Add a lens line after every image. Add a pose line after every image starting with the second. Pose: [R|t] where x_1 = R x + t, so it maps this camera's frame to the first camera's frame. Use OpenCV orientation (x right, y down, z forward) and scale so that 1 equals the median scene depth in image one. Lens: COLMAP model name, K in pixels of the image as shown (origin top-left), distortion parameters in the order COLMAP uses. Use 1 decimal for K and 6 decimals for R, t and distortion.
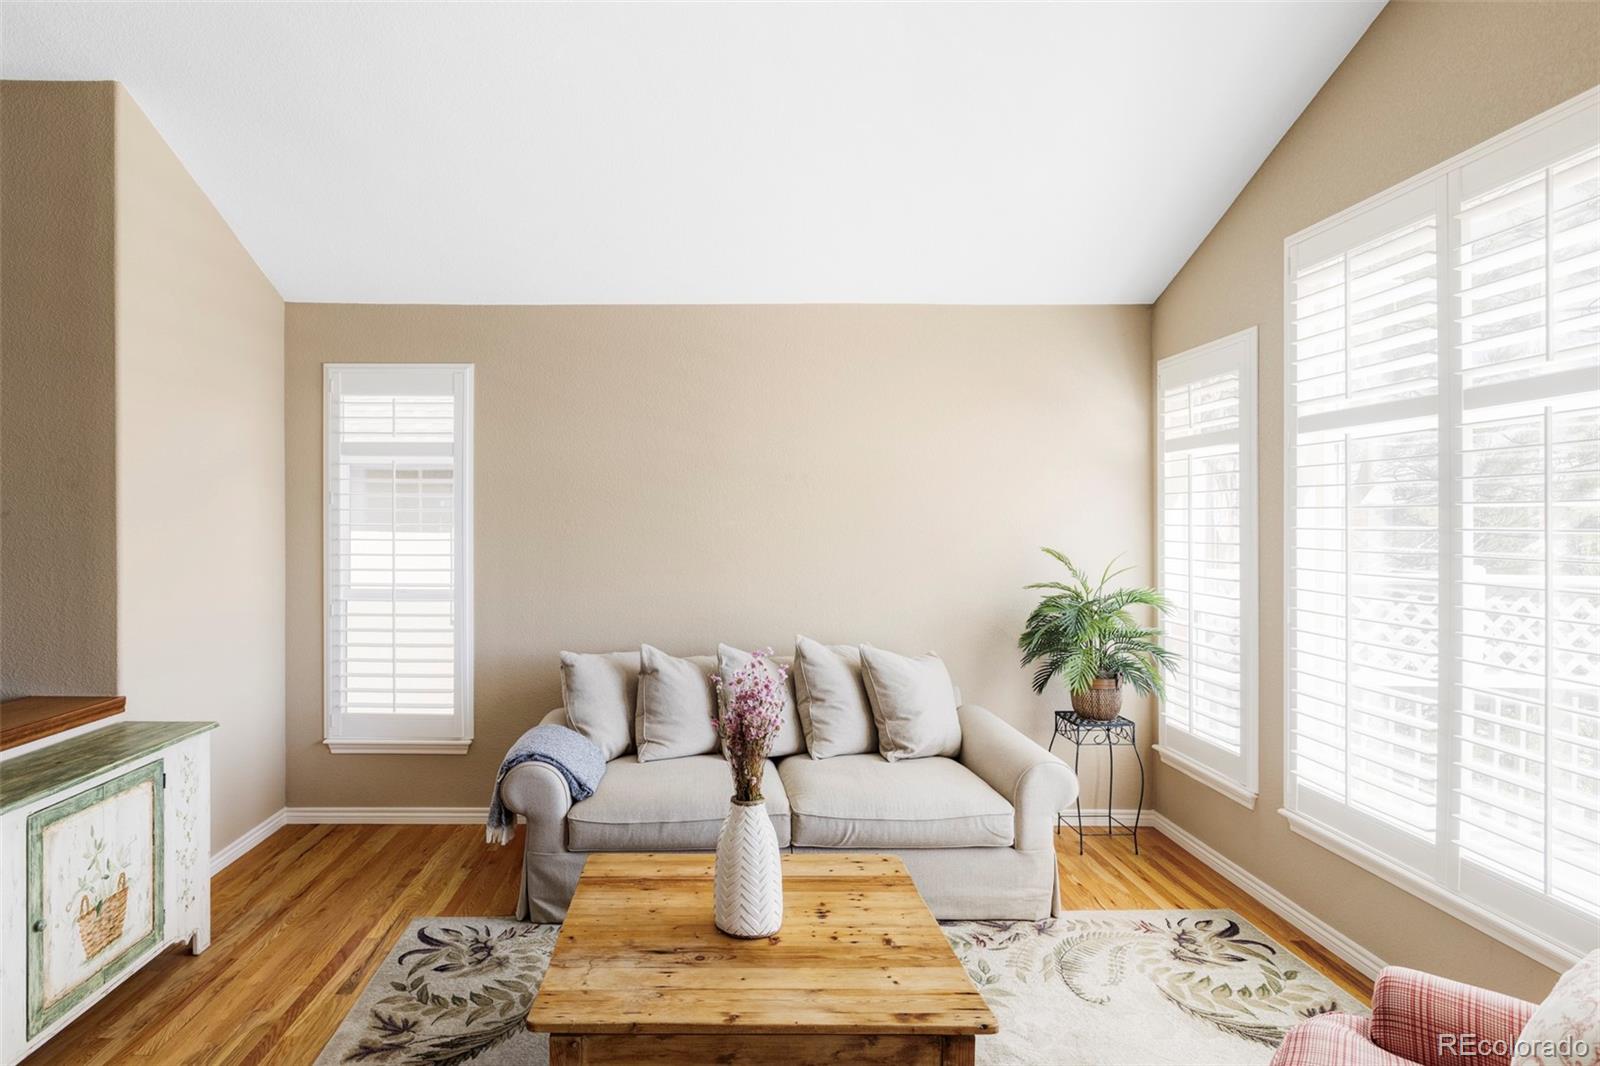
lens RADIAL K [[847.2, 0, 712.9], [0, 847.2, 531.7], [0, 0, 1]] dist [0.002456, -0.001535]
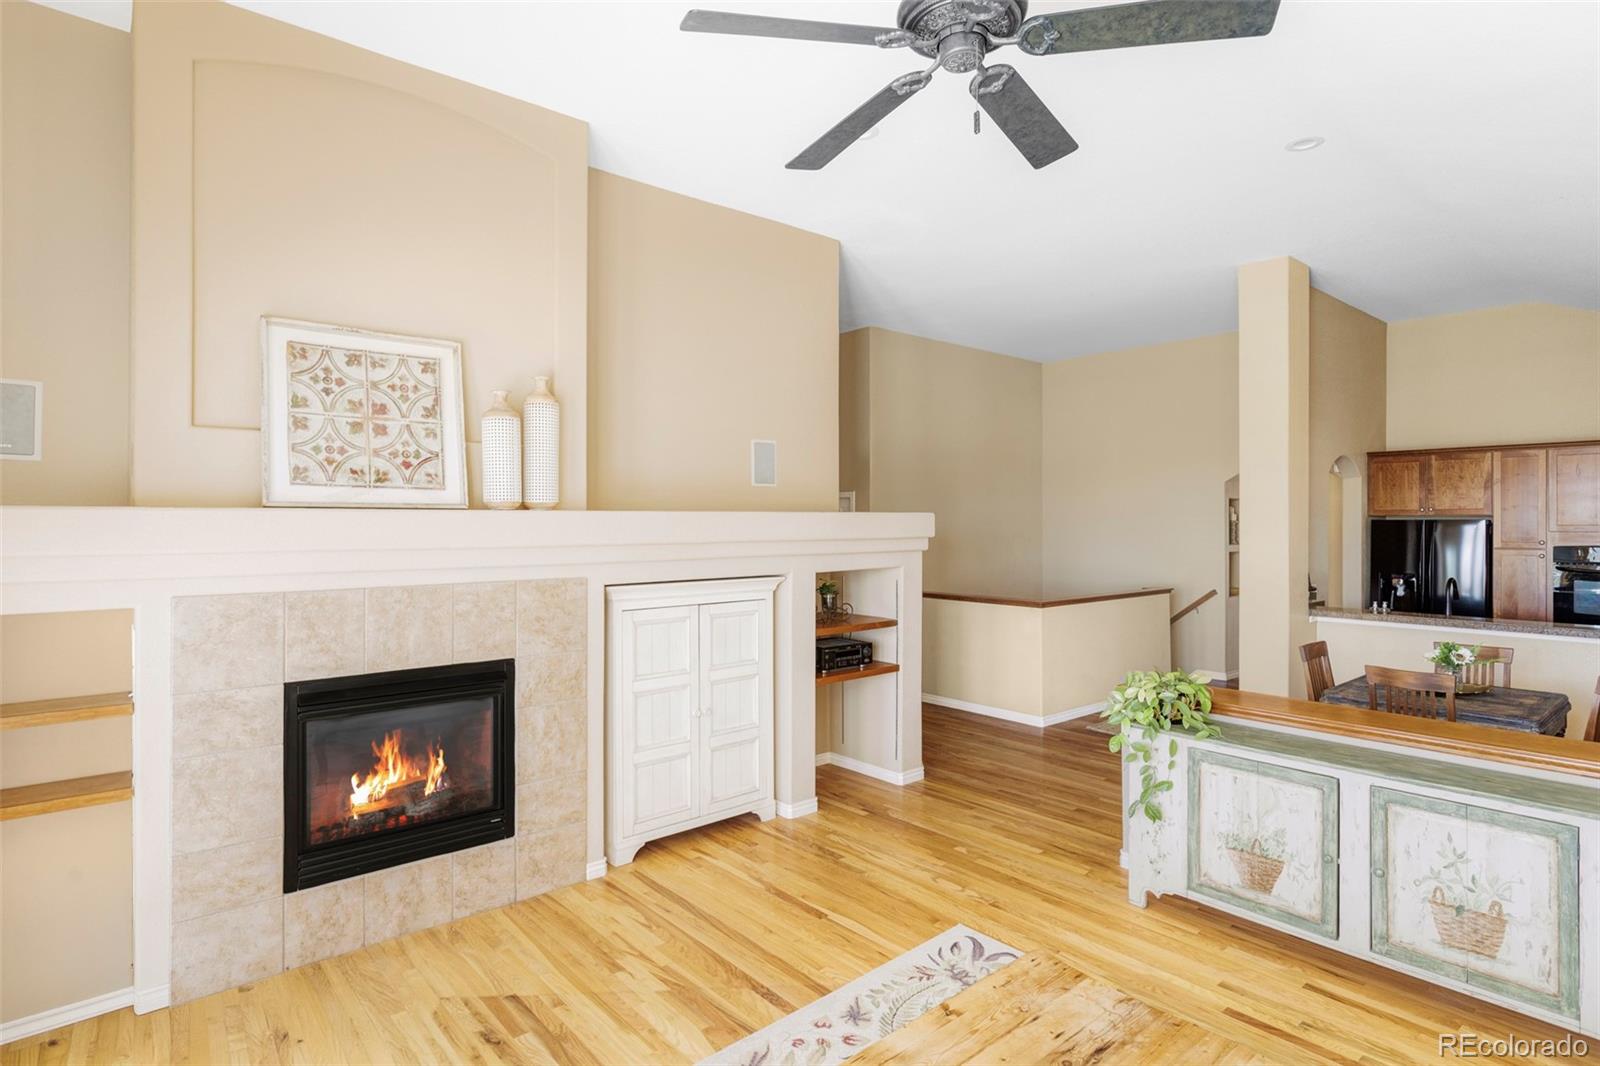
lens RADIAL K [[850.5, 0, 799.4], [0, 850.5, 523.1], [0, 0, 1]] dist [0.004852, -0.002256]
pose [[-0.756436, 0.001310, -0.654066, 0.544087], [-0.005746, 0.999946, 0.008648, -0.063053], [0.654042, 0.010300, -0.756388, 1.006111]]
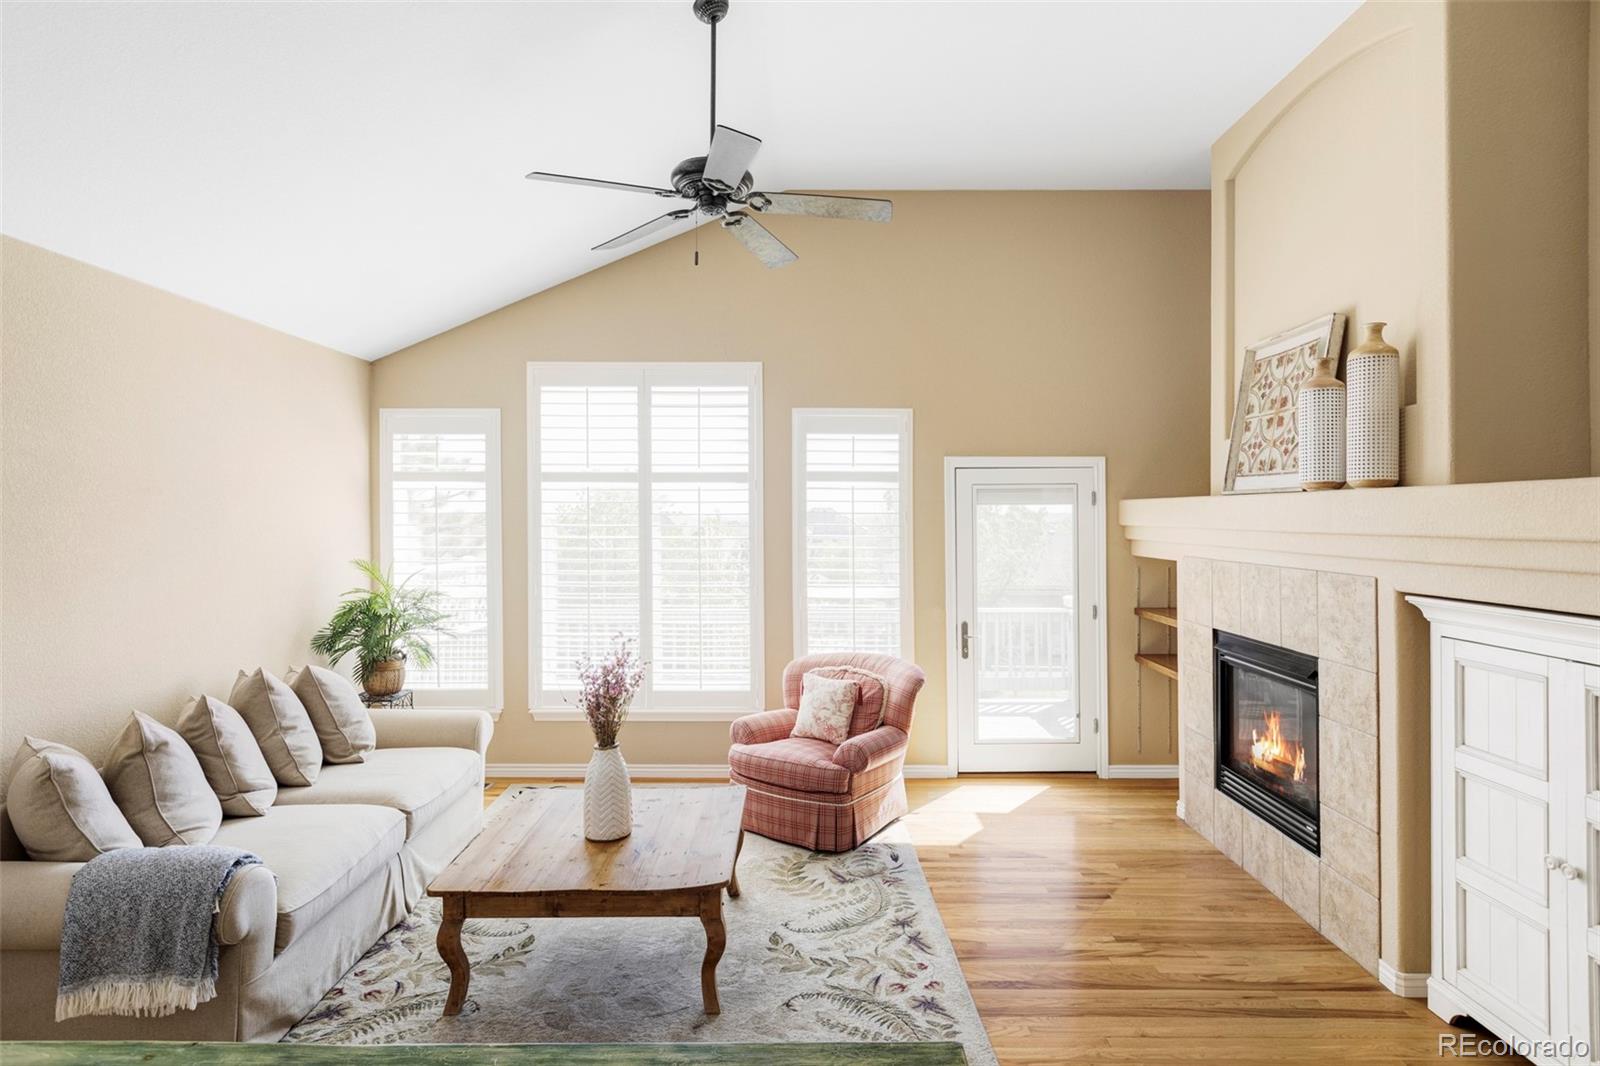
lens RADIAL K [[855.4, 0, 803.8], [0, 855.4, 516.0], [0, 0, 1]] dist [0.004012, -0.003656]
pose [[-0.006936, -0.002416, 0.999973, -1.003299], [0.010242, 0.999944, 0.002487, -0.047044], [-0.999924, 0.010258, -0.006910, 0.490715]]
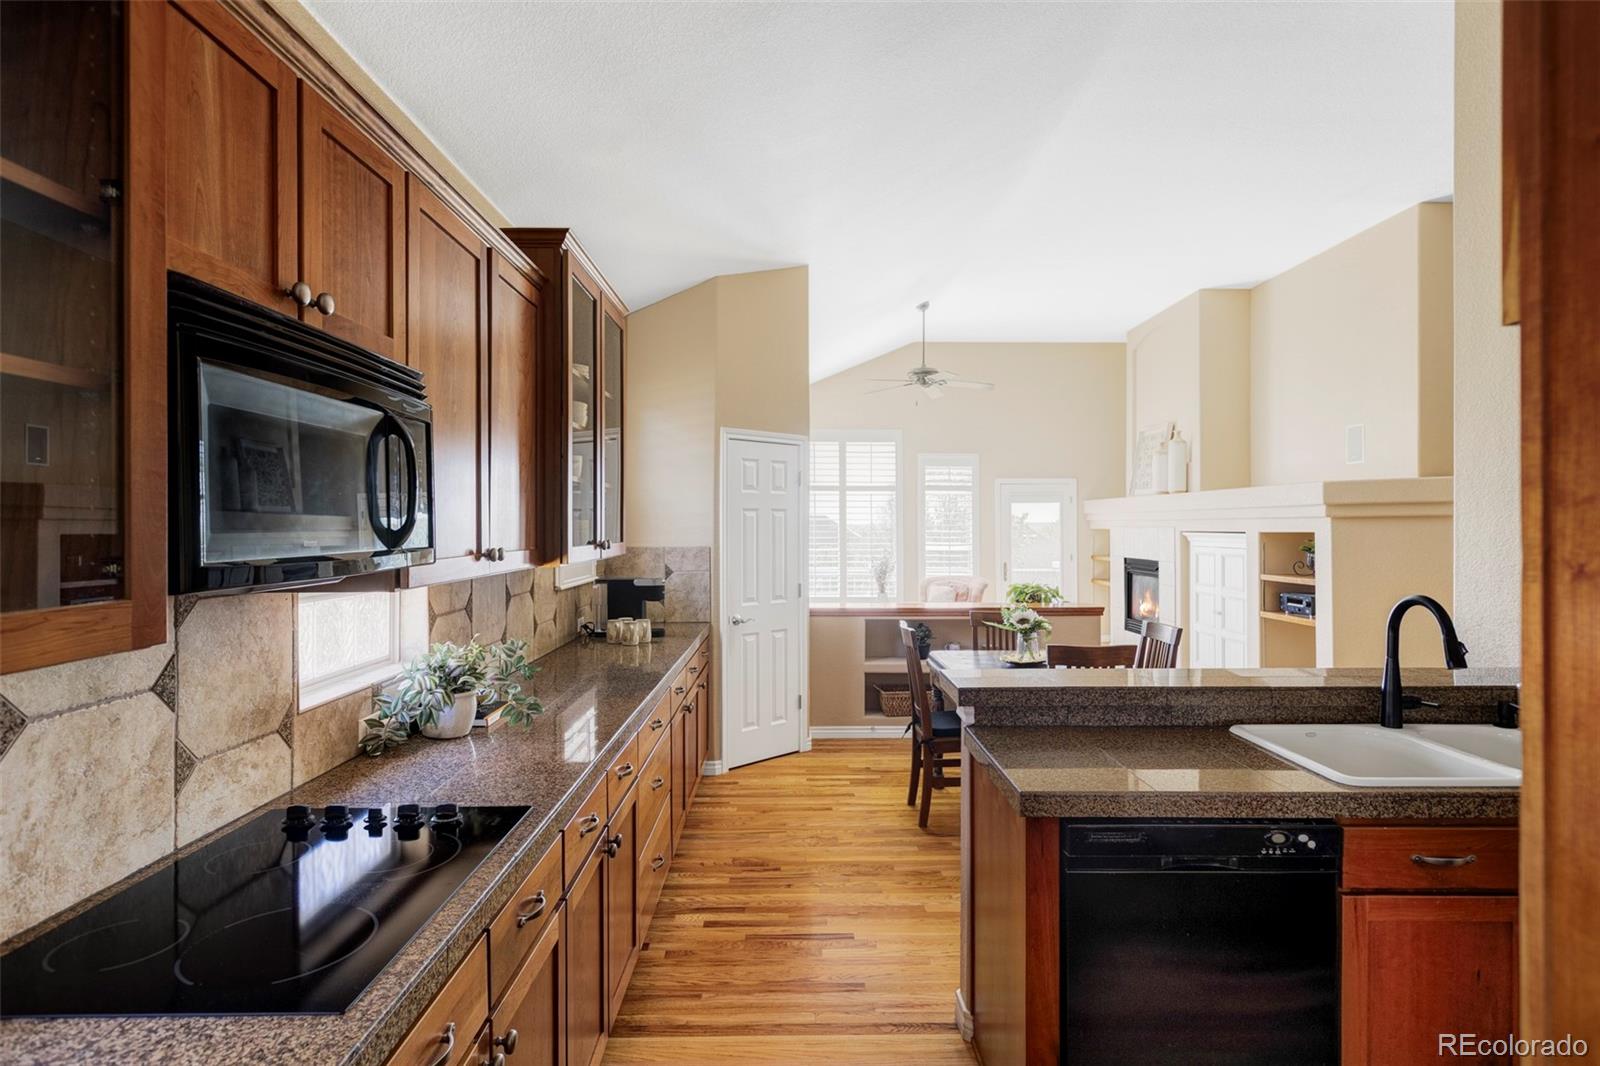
lens RADIAL K [[850.5, 0, 792.5], [0, 850.5, 529.8], [0, 0, 1]] dist [0.004852, -0.002256]
pose [[-0.020531, -0.009393, 0.999745, -2.604065], [0.008656, 0.999917, 0.009573, 0.004963], [-0.999752, 0.008850, -0.020448, 1.055511]]
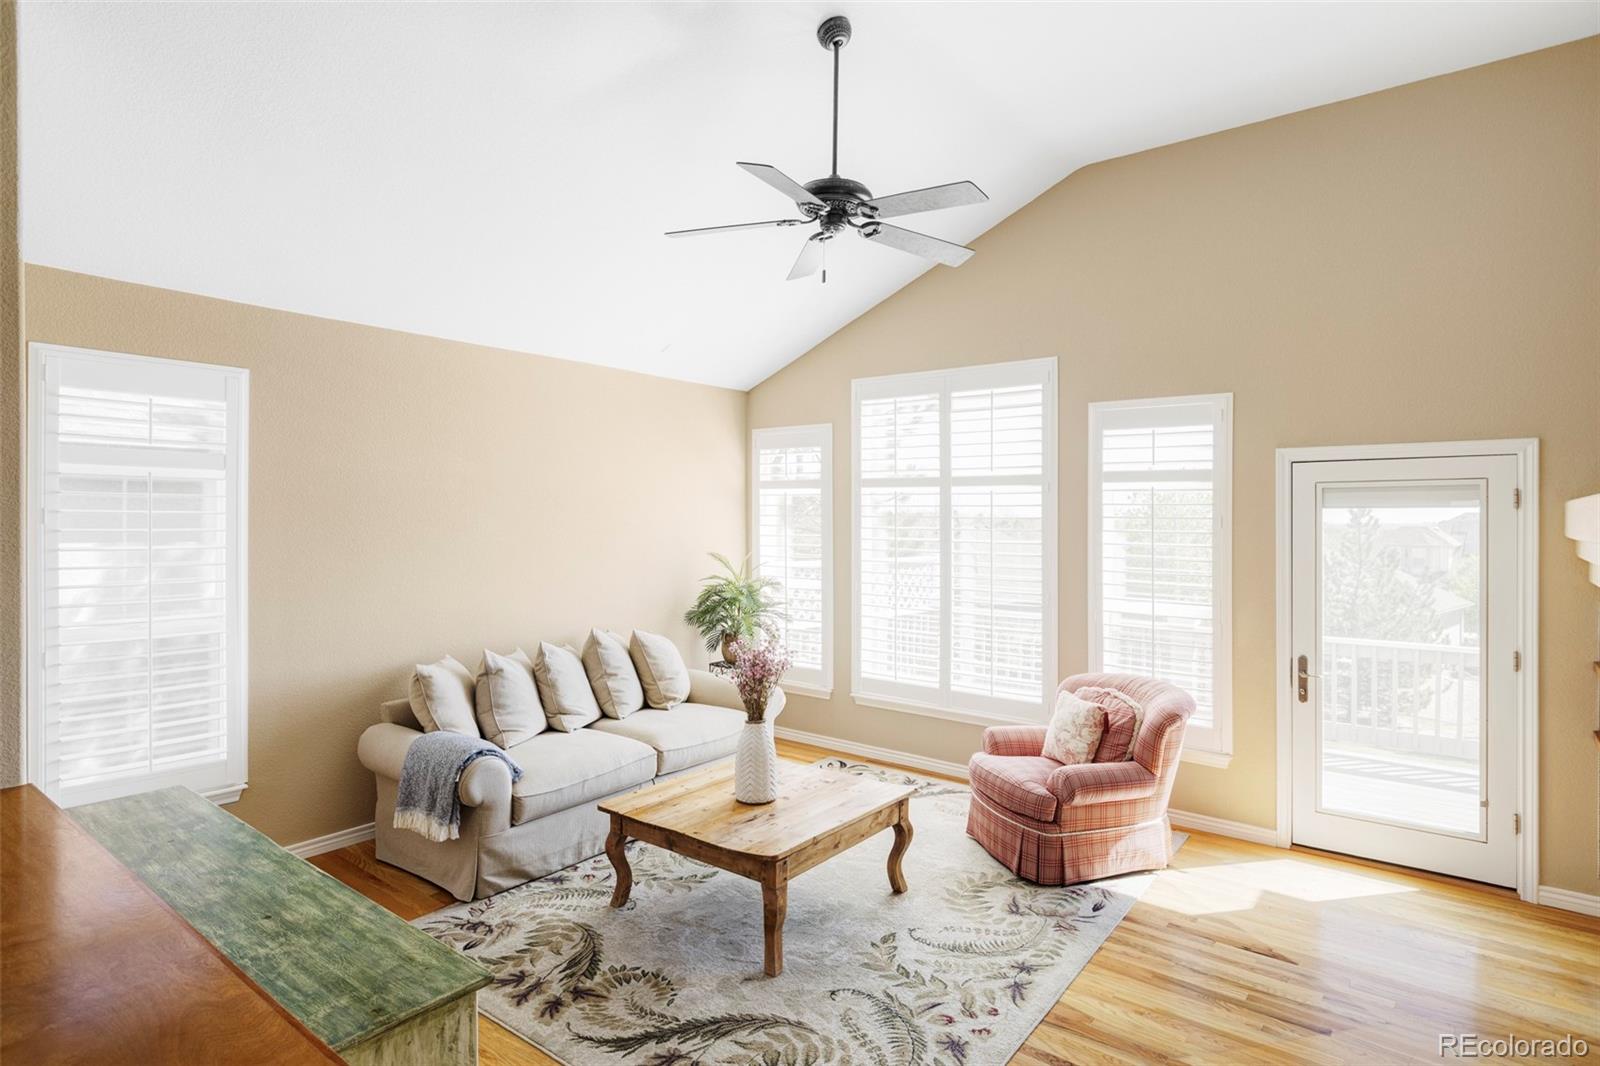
lens RADIAL K [[855.4, 0, 799.8], [0, 855.4, 519.1], [0, 0, 1]] dist [0.004012, -0.003656]
pose [[0.616942, -0.001713, 0.787007, -0.858594], [0.003220, 0.999995, -0.000348, -0.046521], [-0.787002, 0.002748, 0.616944, -0.044711]]
